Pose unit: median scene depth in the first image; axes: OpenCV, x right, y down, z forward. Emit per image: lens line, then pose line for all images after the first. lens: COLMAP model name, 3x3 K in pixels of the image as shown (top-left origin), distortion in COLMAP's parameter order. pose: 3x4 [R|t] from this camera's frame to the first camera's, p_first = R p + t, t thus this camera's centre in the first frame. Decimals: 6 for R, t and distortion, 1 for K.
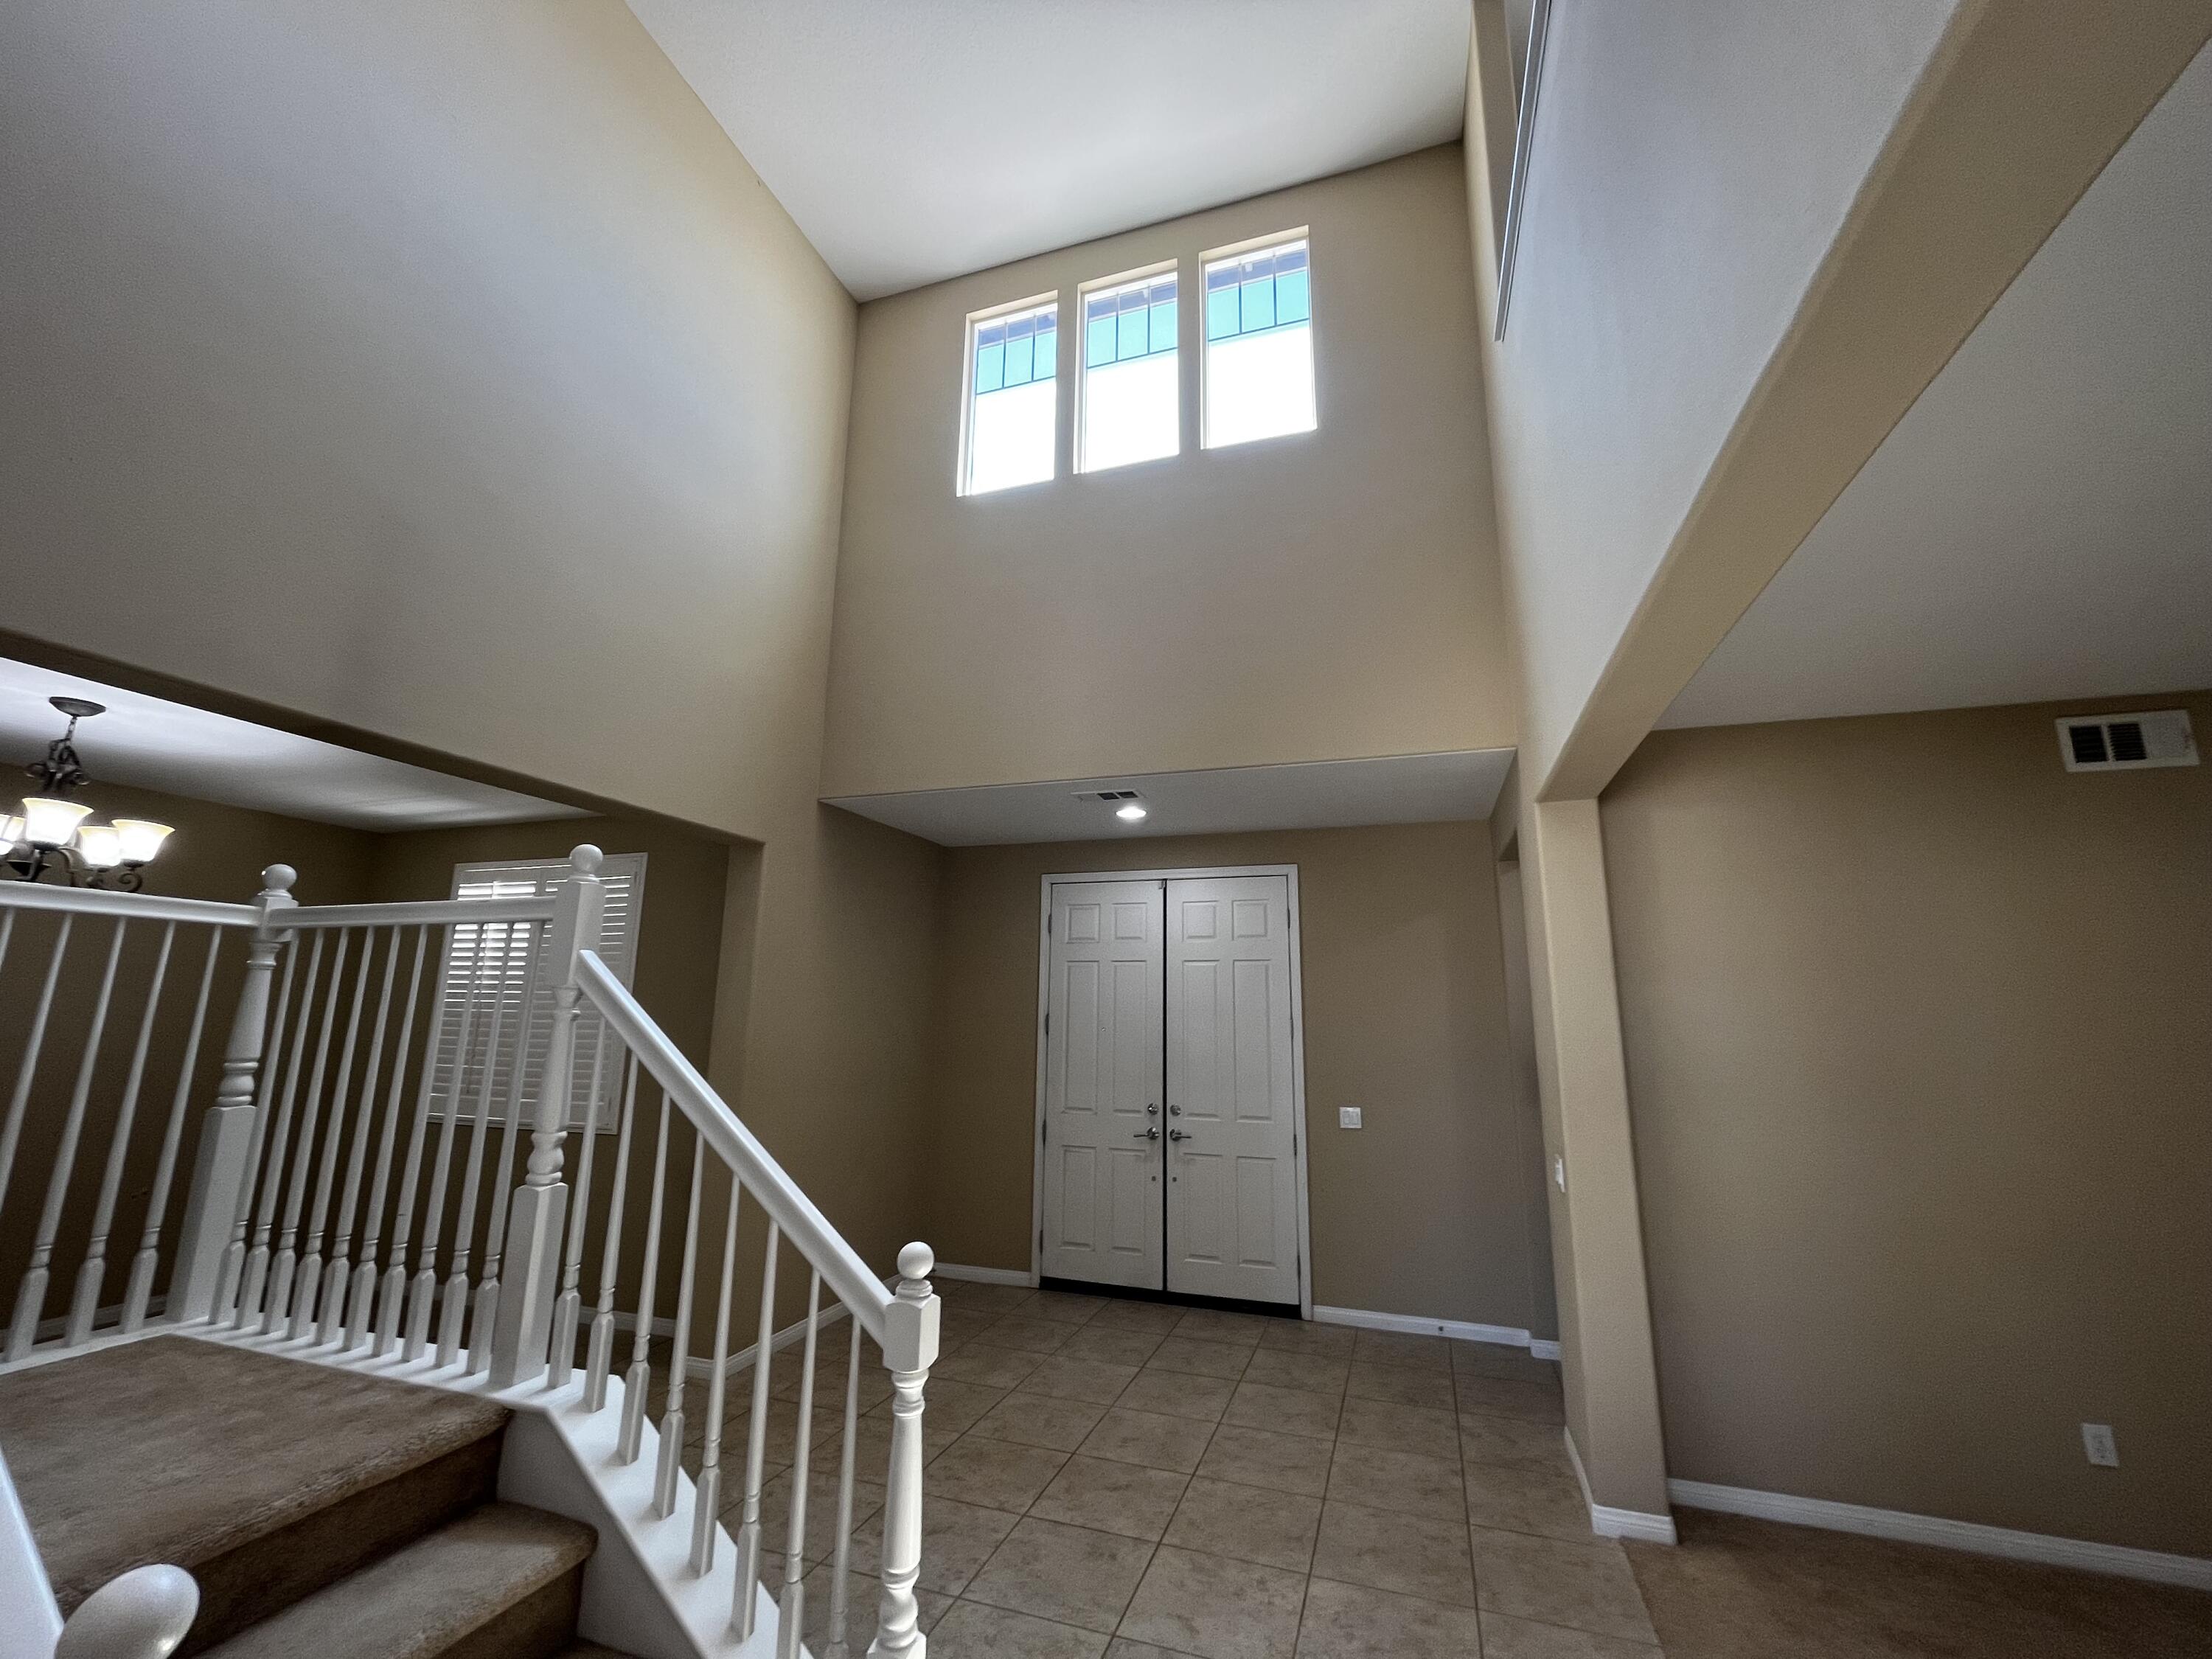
lens RADIAL K [[897.8, 0, 1115.3], [0, 897.8, 835.0], [0, 0, 1]] dist [-0.009798, 0.000200]
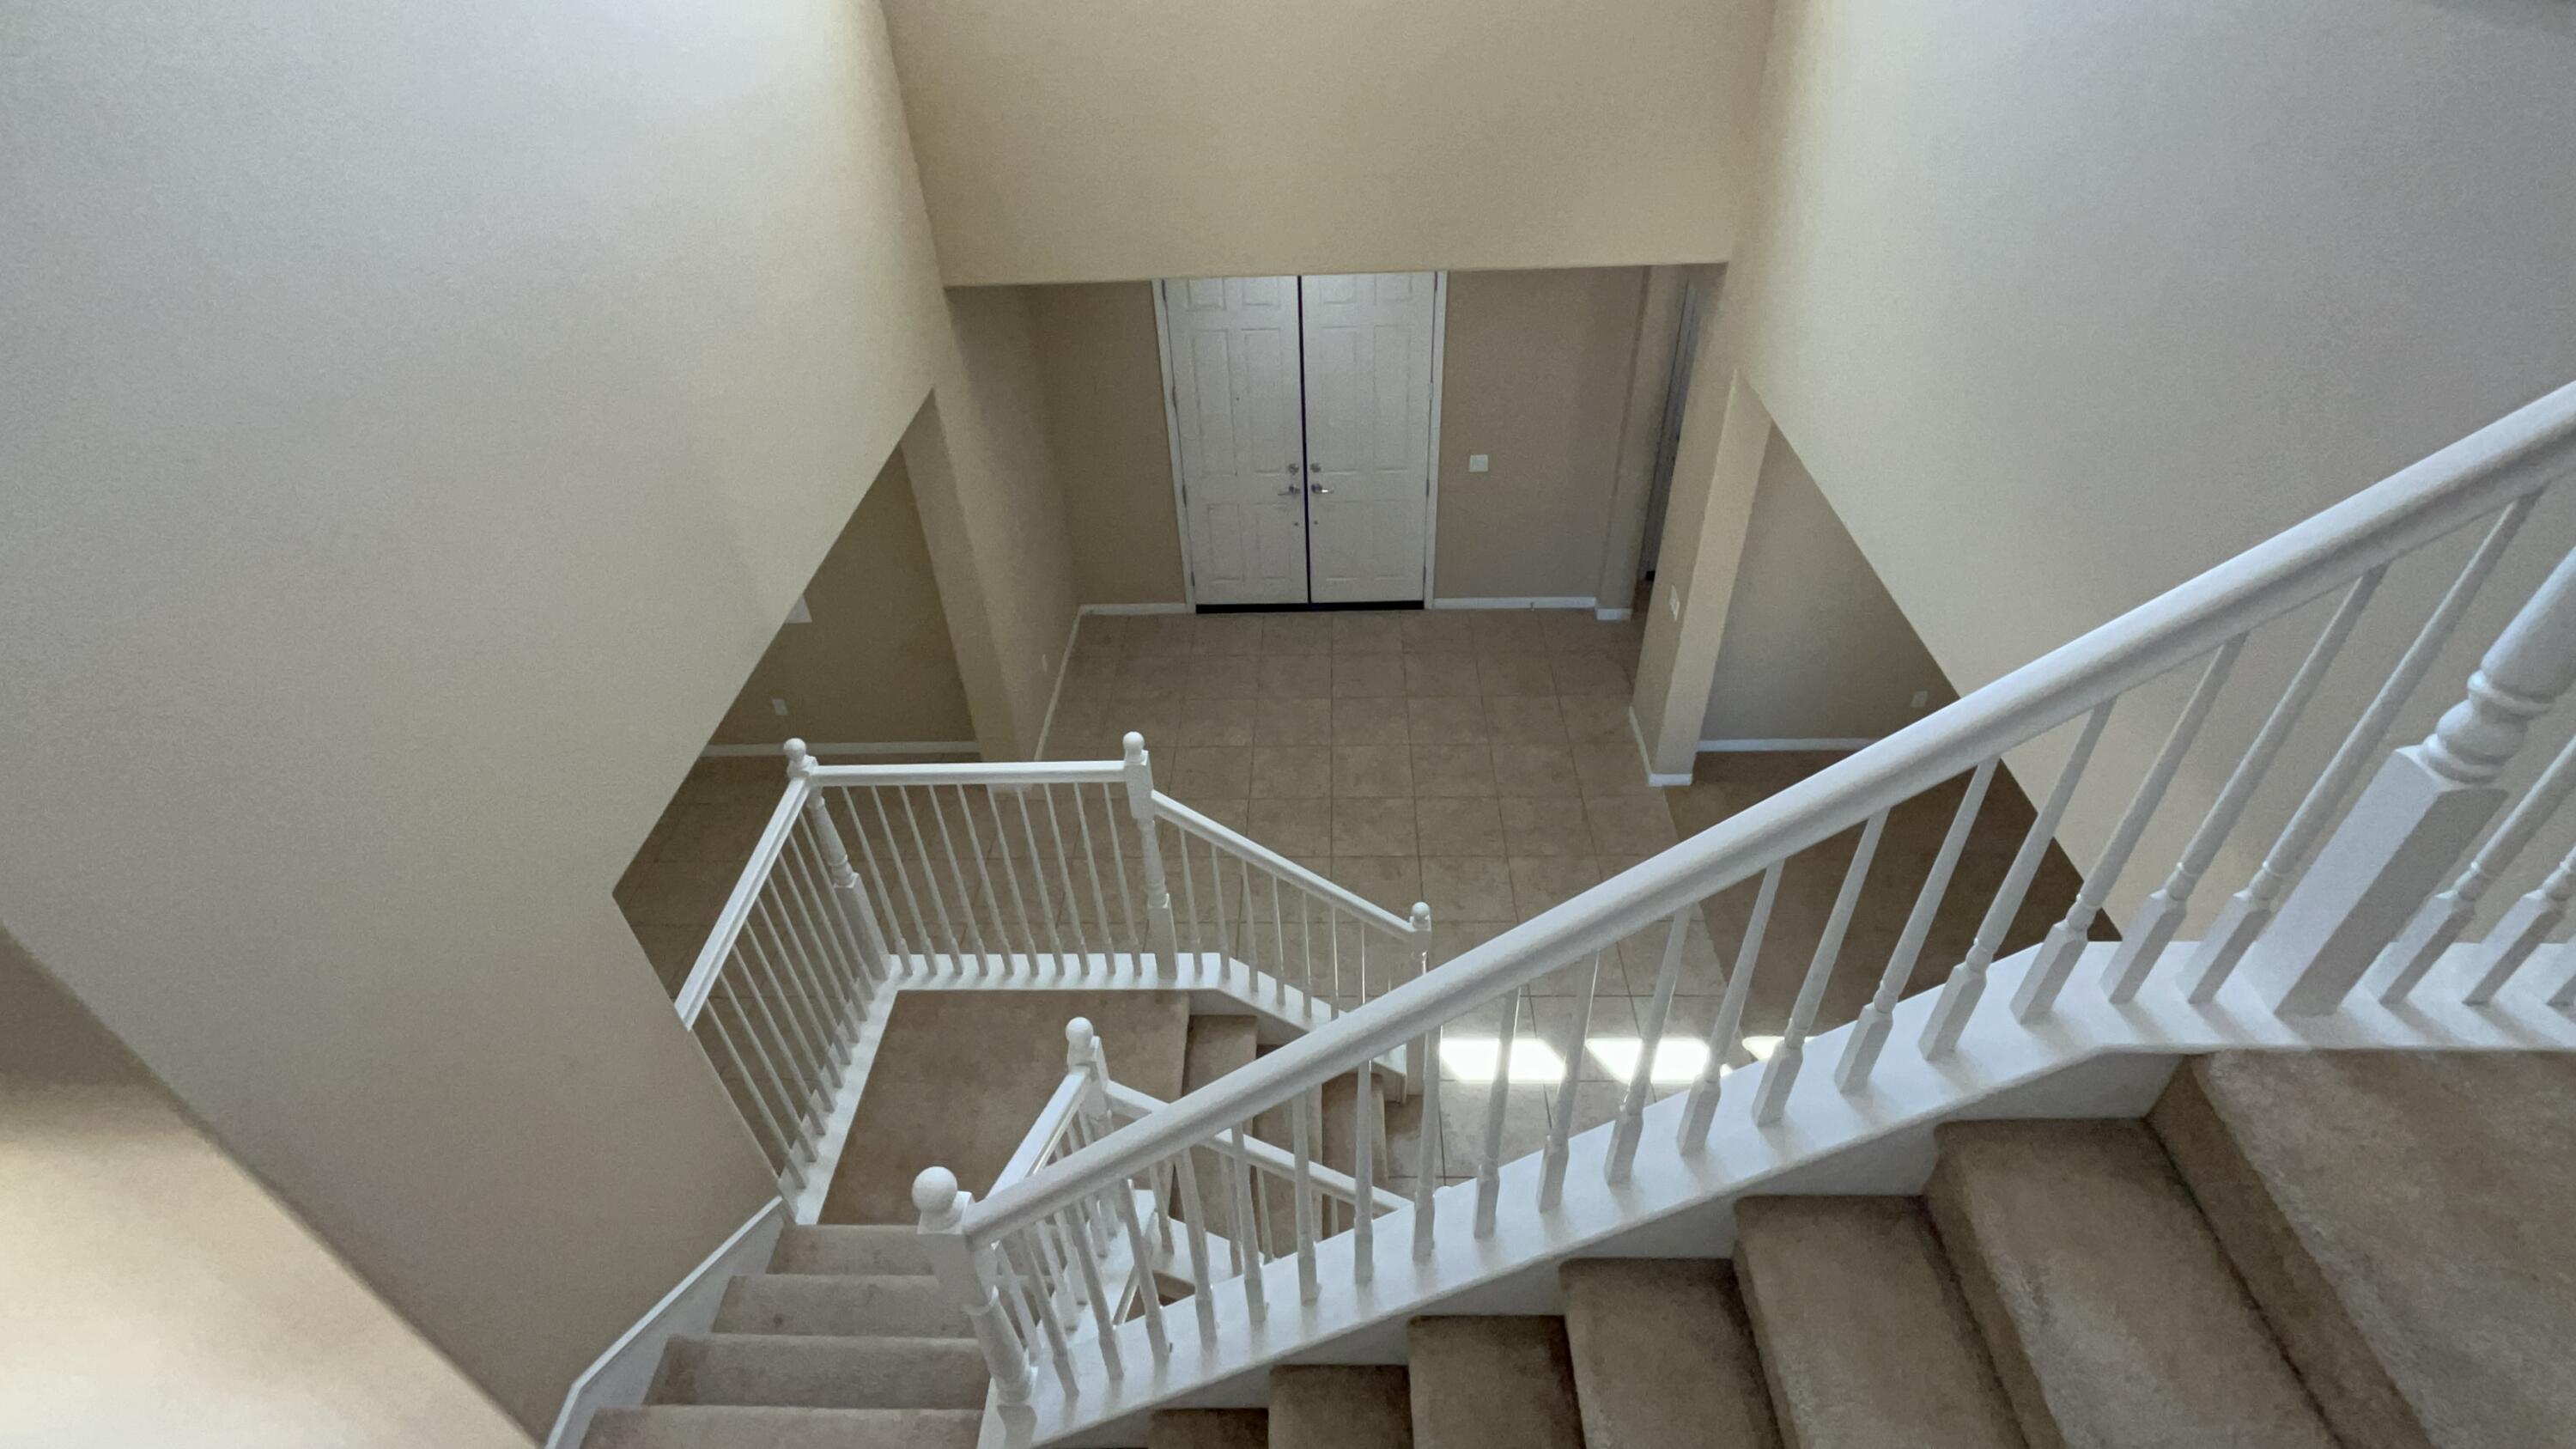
lens RADIAL K [[1217.9, 0, 1288.9], [0, 1217.9, 723.4], [0, 0, 1]] dist [-0.003947, -0.000180]
pose [[0.955590, -0.221402, 0.194497, -0.316743], [-0.011367, 0.631801, 0.775048, -0.628225], [-0.294481, -0.742838, 0.601226, -0.069561]]
